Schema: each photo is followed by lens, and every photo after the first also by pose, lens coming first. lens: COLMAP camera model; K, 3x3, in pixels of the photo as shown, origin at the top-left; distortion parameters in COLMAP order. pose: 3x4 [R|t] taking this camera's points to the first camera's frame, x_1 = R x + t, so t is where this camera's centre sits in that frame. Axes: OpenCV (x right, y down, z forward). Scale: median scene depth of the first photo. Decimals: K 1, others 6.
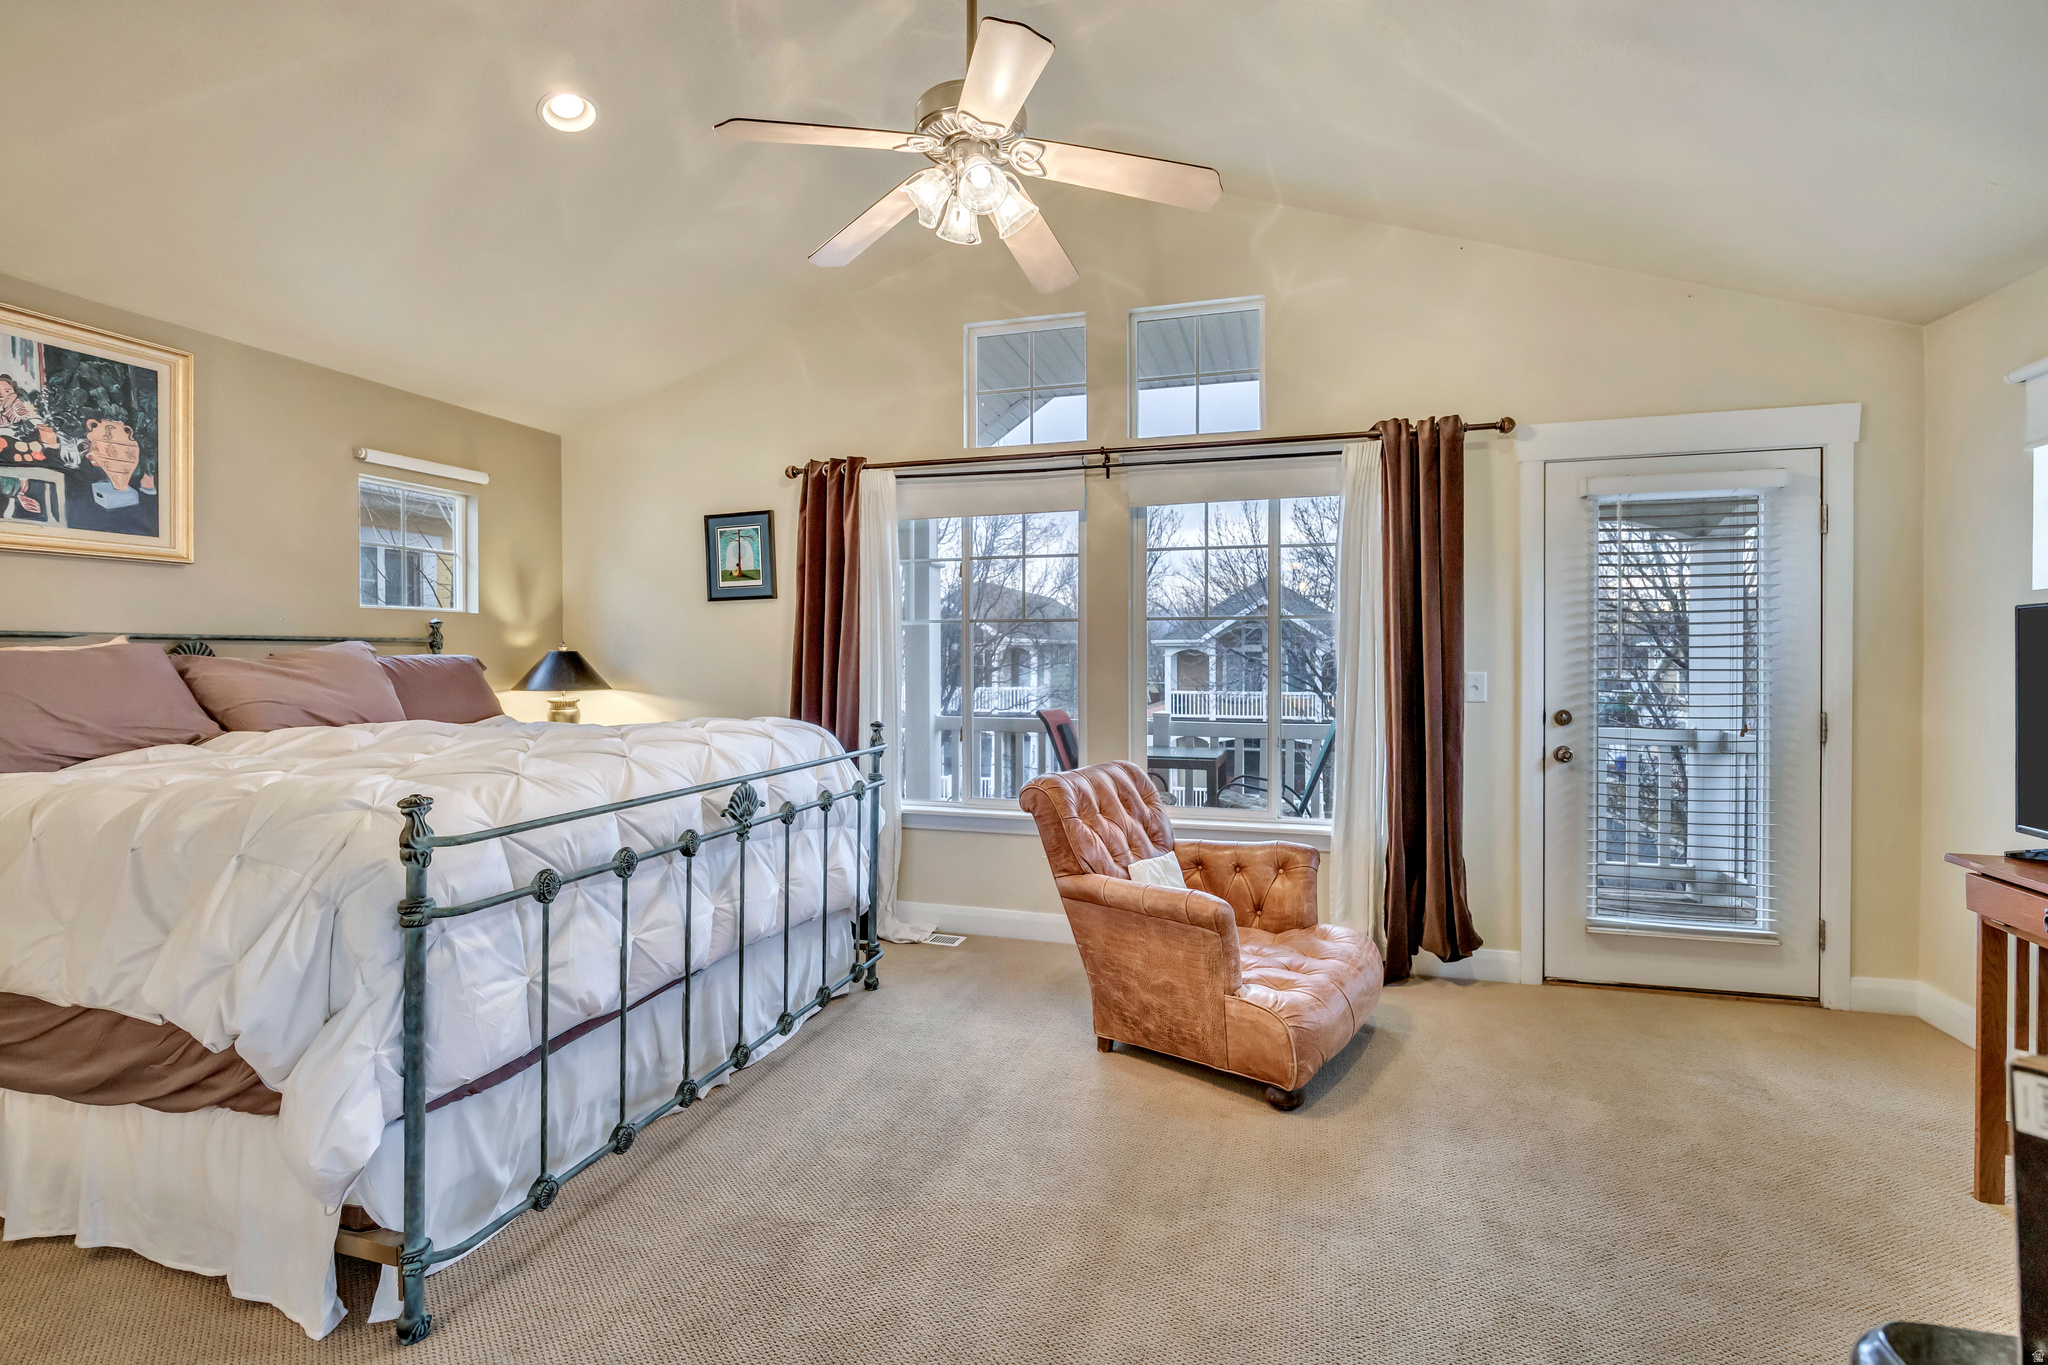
lens RADIAL K [[914.9, 0, 1025.6], [0, 914.9, 663.3], [0, 0, 1]] dist [-0.011897, 0.000561]
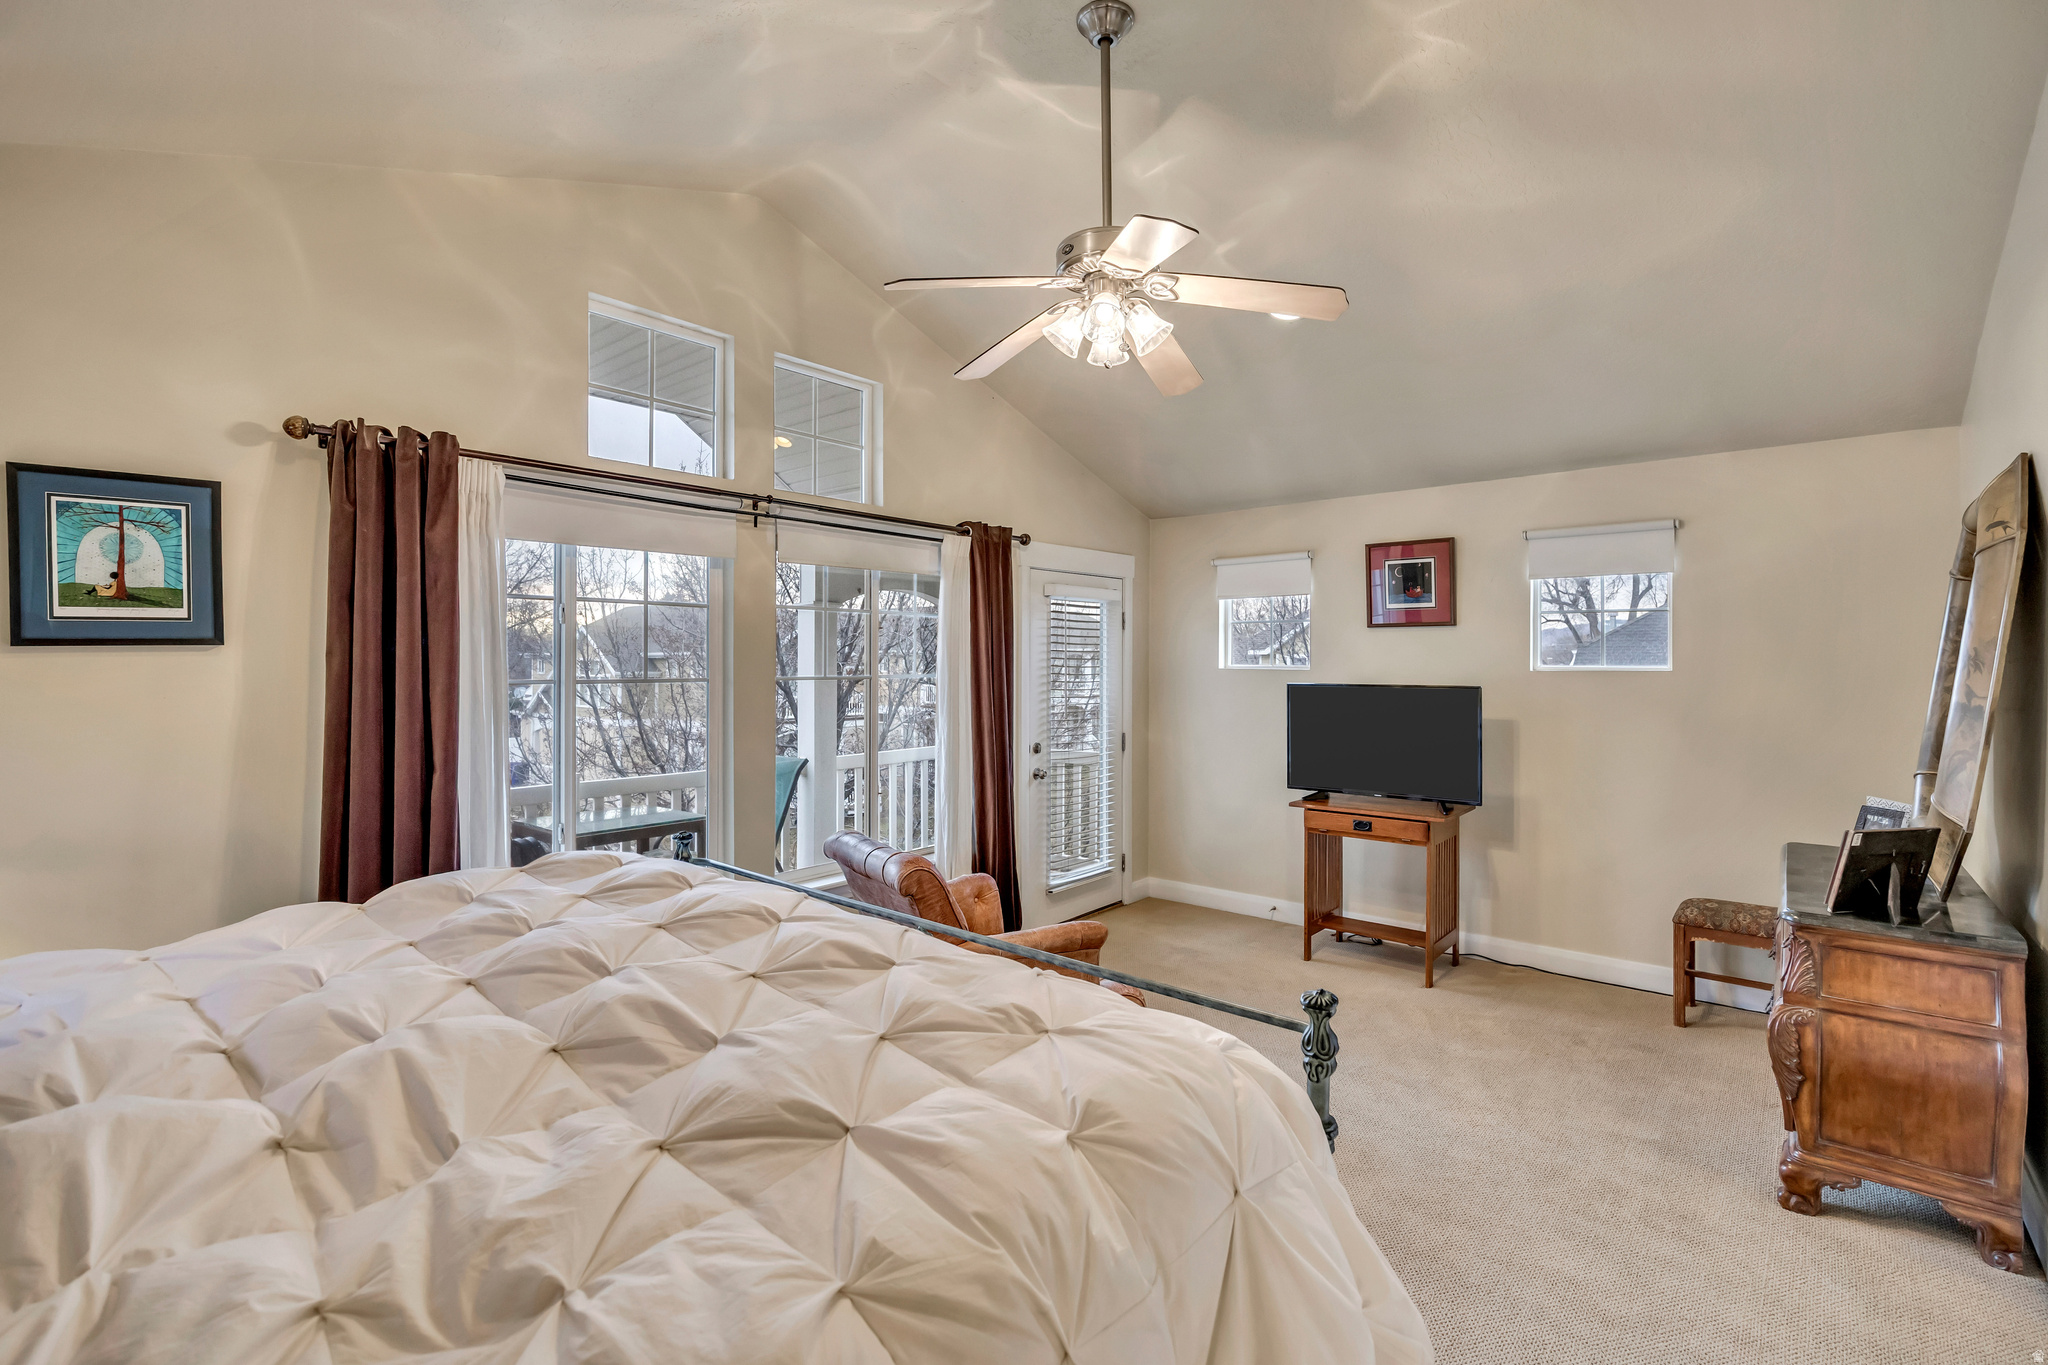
lens RADIAL K [[914.9, 0, 1025.6], [0, 914.9, 663.3], [0, 0, 1]] dist [-0.011897, 0.000561]
pose [[0.404775, -0.000576, 0.914416, -0.592498], [0.004523, 0.999989, -0.001373, -0.058404], [-0.914405, 0.004692, 0.404773, 0.352055]]
